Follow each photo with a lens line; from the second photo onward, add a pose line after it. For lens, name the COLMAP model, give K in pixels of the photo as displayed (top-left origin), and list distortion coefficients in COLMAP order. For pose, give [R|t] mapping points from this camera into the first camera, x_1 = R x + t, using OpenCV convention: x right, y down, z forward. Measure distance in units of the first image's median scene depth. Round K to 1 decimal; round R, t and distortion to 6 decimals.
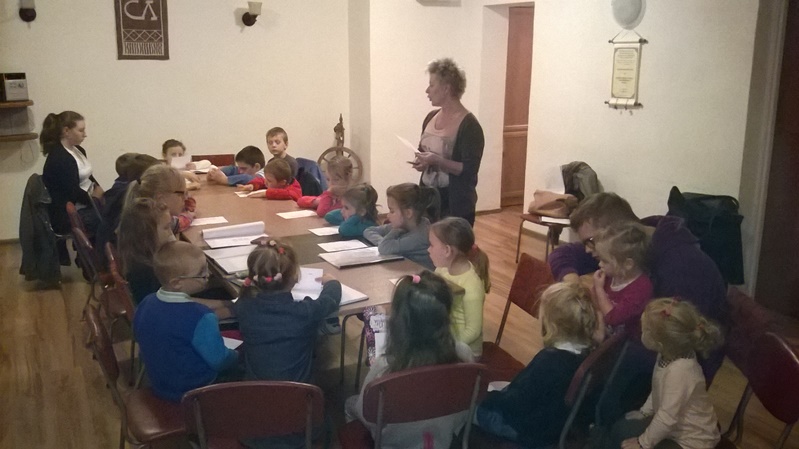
lens RADIAL K [[676.5, 0, 400.2], [0, 676.5, 223.3], [0, 0, 1]] dist [0.002799, -0.097010]
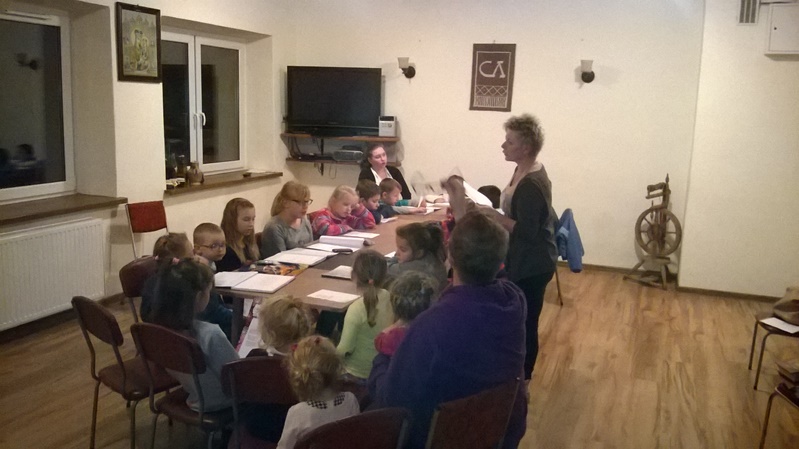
lens RADIAL K [[676.5, 0, 400.2], [0, 676.5, 223.3], [0, 0, 1]] dist [0.002799, -0.097010]
pose [[0.677014, 0.149878, -0.720548, 0.448115], [-0.204059, 0.978886, 0.011883, -0.036846], [0.707115, 0.138990, 0.693304, 0.110761]]
